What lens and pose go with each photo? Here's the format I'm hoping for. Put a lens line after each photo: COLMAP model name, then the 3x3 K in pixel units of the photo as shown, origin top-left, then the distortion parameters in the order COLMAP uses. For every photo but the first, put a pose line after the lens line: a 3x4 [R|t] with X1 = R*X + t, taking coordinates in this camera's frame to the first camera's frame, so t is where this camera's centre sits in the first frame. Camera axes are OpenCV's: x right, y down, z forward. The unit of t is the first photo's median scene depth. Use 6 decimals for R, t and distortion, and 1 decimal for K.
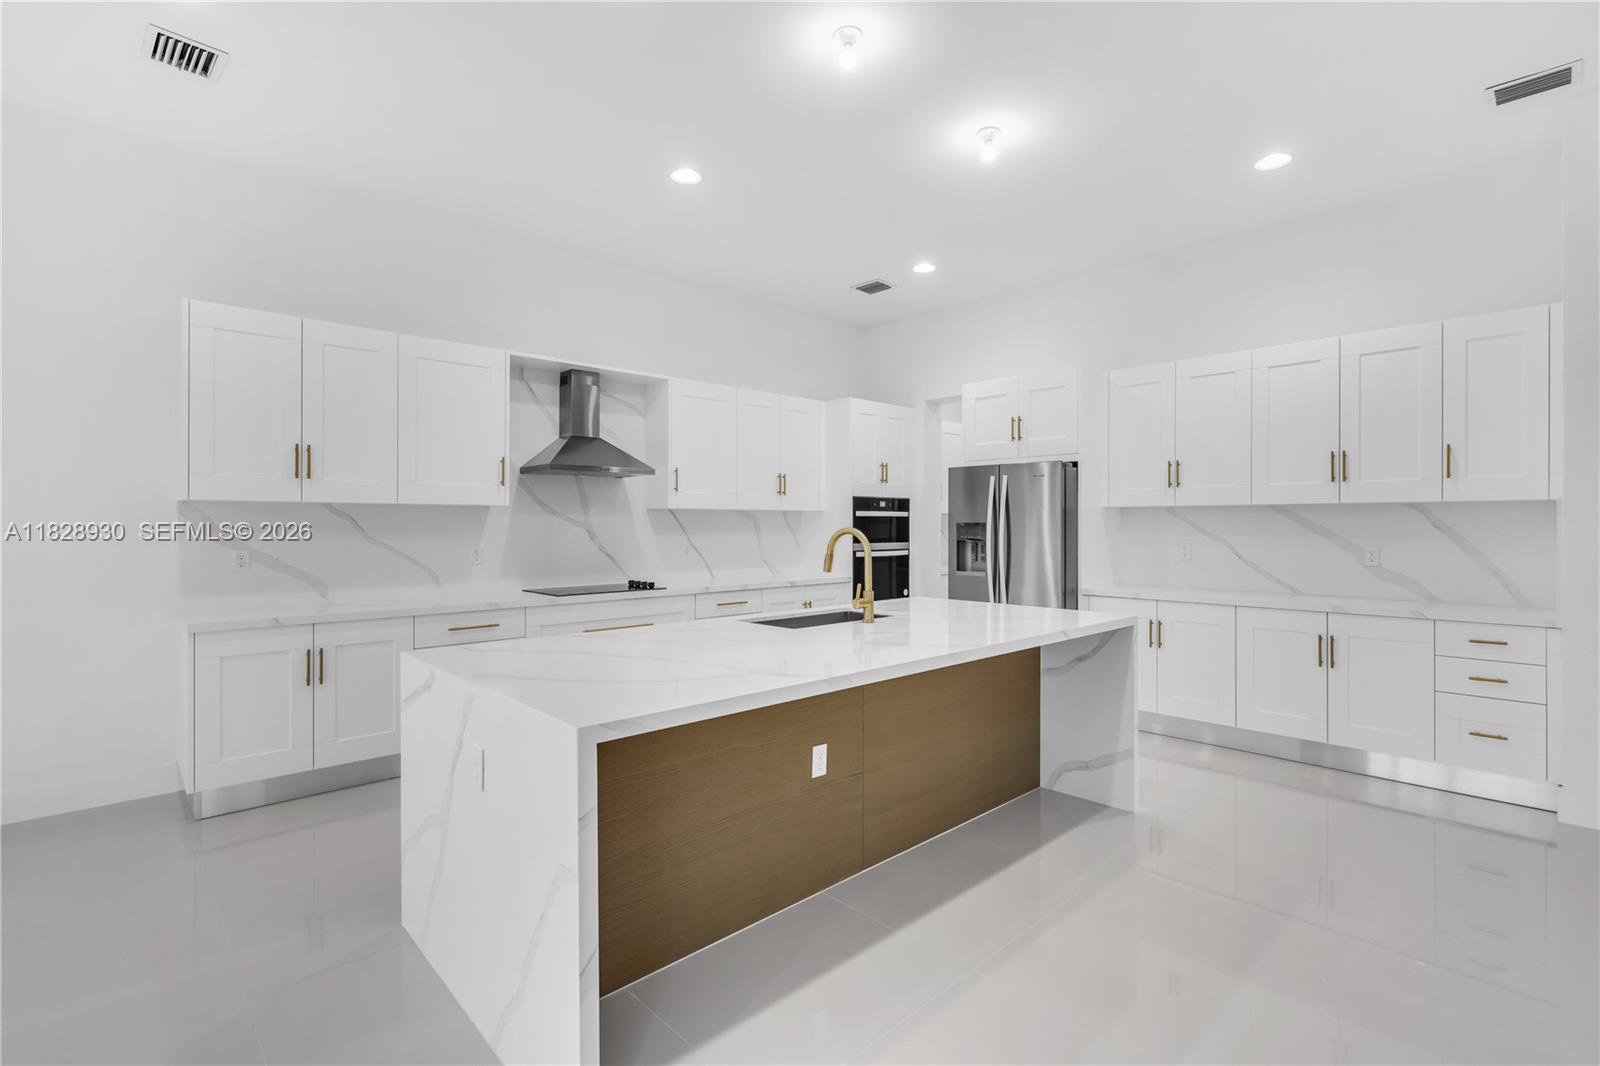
lens RADIAL K [[738.1, 0, 817.3], [0, 738.1, 518.6], [0, 0, 1]] dist [0.001330, 0.000490]
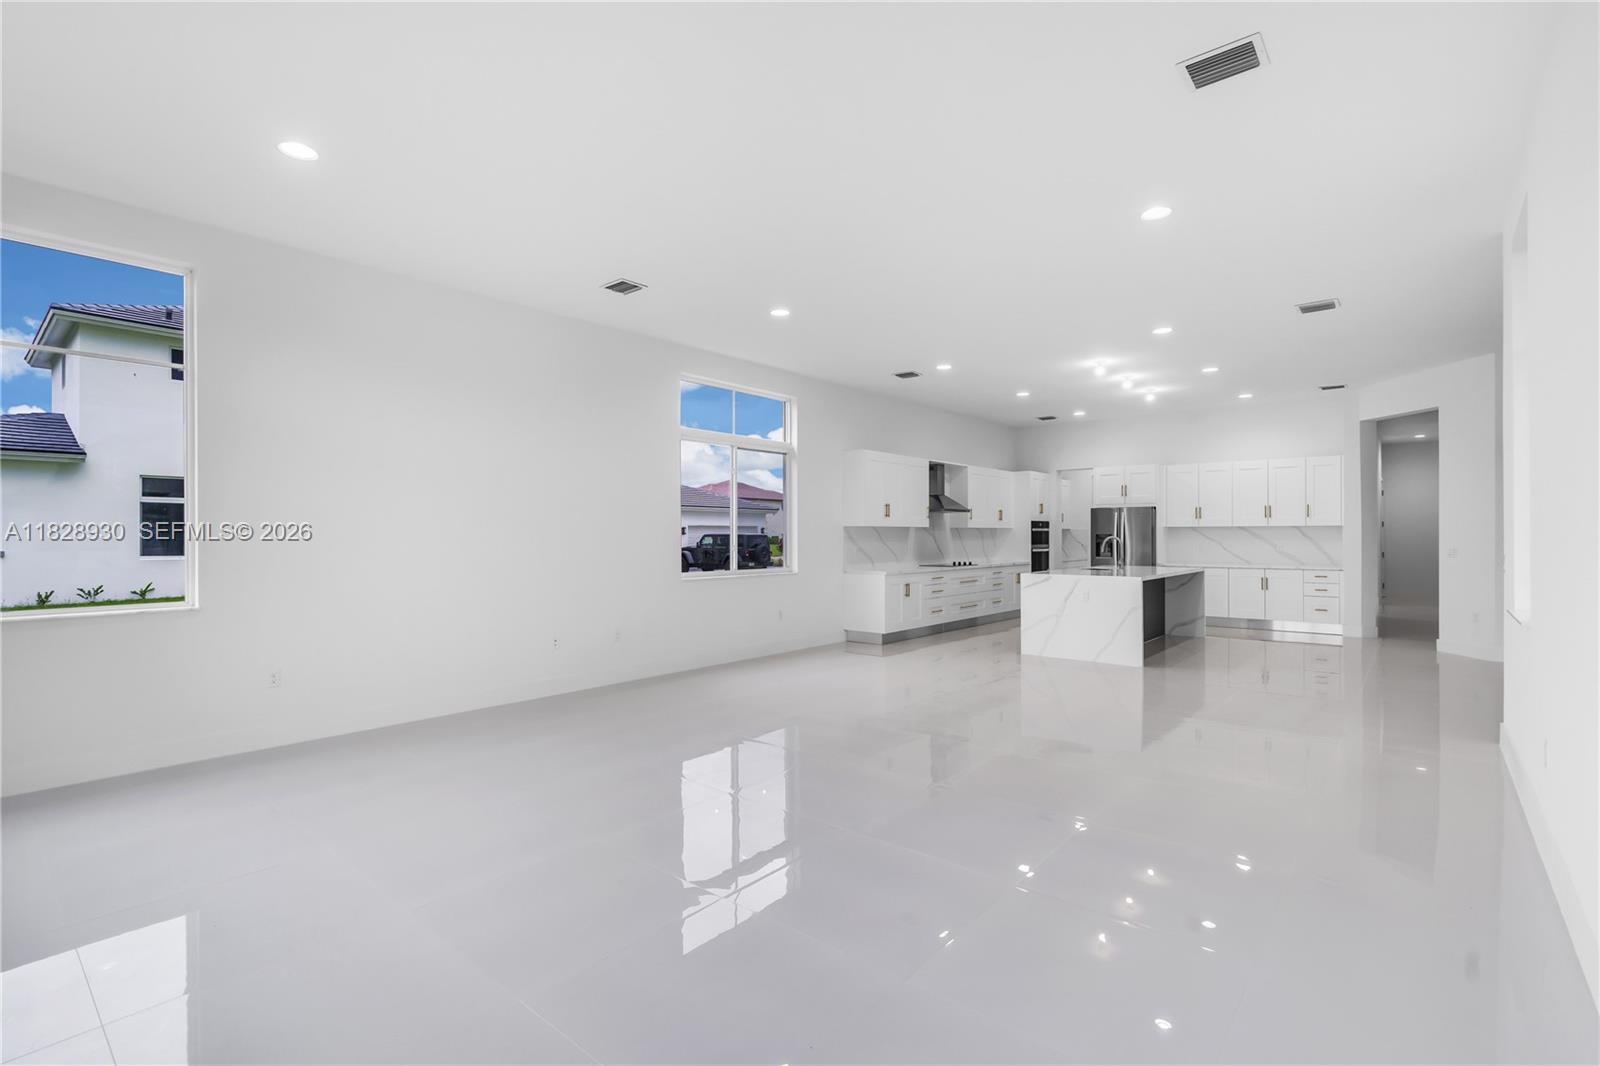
lens RADIAL K [[729.3, 0, 806.3], [0, 729.3, 534.5], [0, 0, 1]] dist [-0.000463, 0.000023]
pose [[0.993786, -0.001127, 0.111301, -1.078493], [0.001121, 0.999999, 0.000118, 0.005732], [-0.111301, 0.000008, 0.993787, -1.231525]]
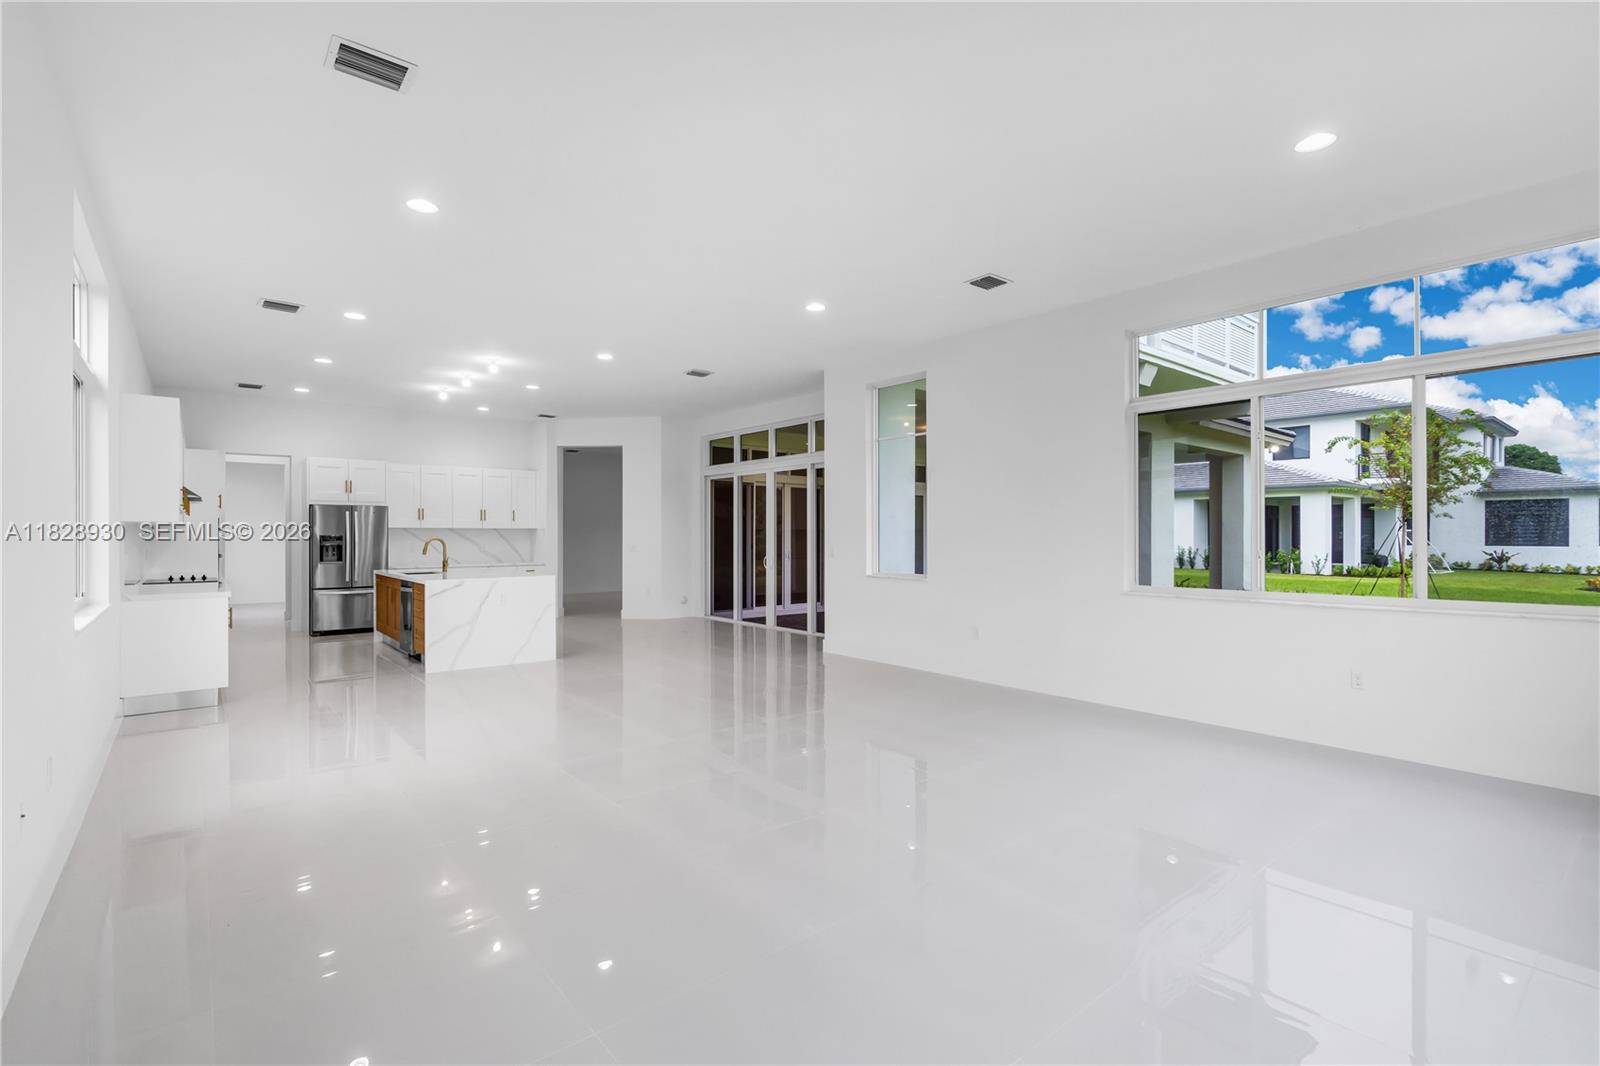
lens RADIAL K [[729.3, 0, 806.3], [0, 729.3, 534.5], [0, 0, 1]] dist [-0.000463, 0.000023]
pose [[0.065438, 0.001702, 0.997855, -1.875977], [-0.000399, 0.999999, -0.001679, 0.006952], [-0.997857, -0.000288, 0.065439, -0.387492]]
